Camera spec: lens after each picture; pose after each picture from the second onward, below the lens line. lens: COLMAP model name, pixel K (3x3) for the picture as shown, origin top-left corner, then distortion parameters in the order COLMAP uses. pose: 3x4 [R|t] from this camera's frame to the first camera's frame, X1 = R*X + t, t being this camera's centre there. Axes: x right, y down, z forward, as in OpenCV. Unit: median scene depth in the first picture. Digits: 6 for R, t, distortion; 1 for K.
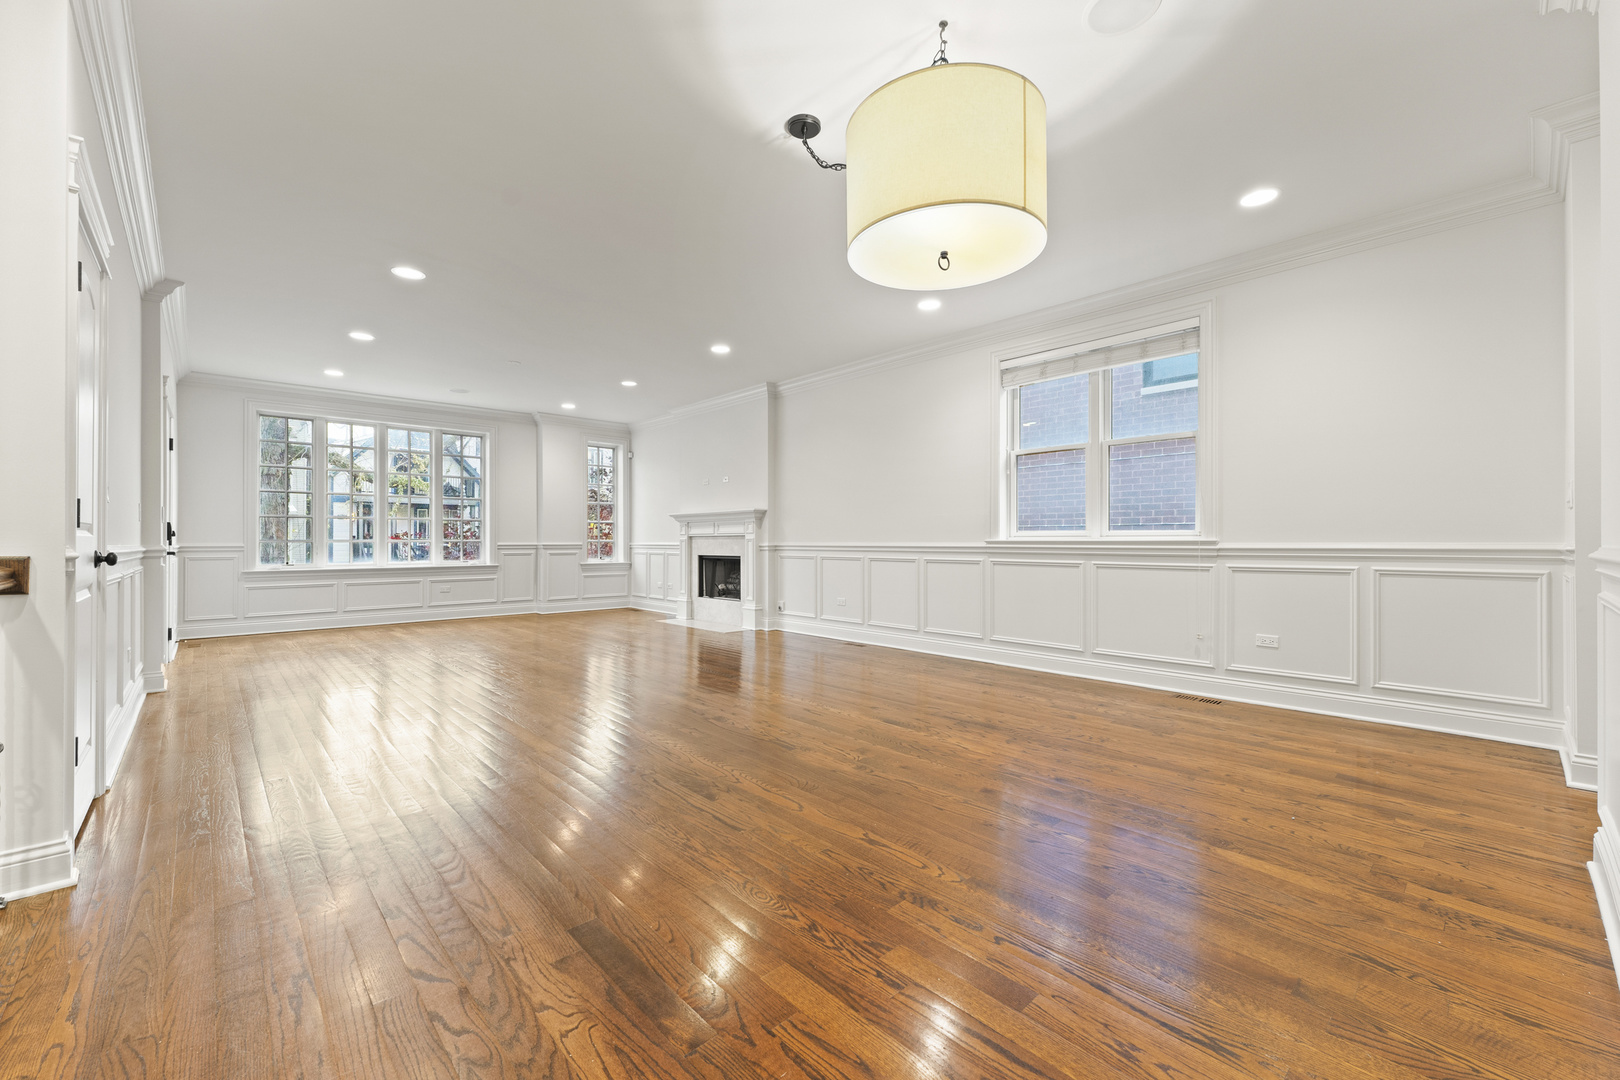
lens RADIAL K [[653.5, 0, 810.7], [0, 653.5, 539.0], [0, 0, 1]] dist [-0.006300, 0.002071]
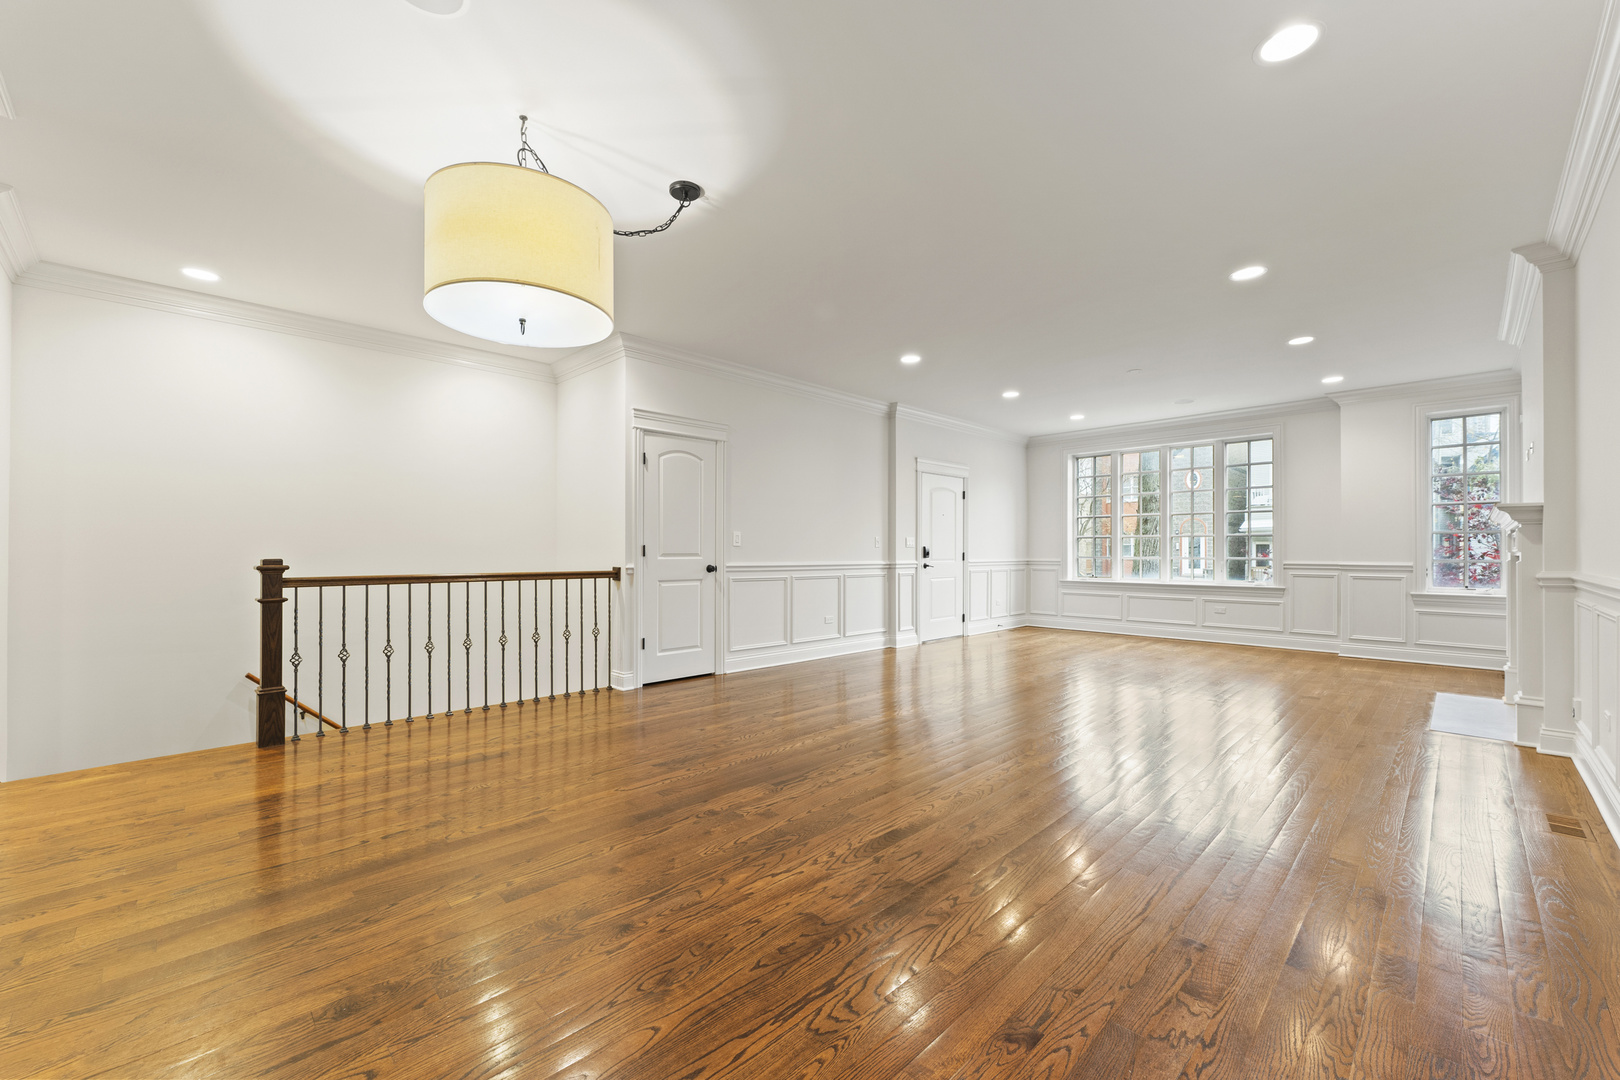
lens RADIAL K [[653.5, 0, 816.1], [0, 653.5, 542.9], [0, 0, 1]] dist [-0.006300, 0.002071]
pose [[0.033865, -0.011479, -0.999361, 0.810382], [0.001375, 0.999934, -0.011439, -0.021720], [0.999425, -0.000987, 0.033878, 0.882950]]
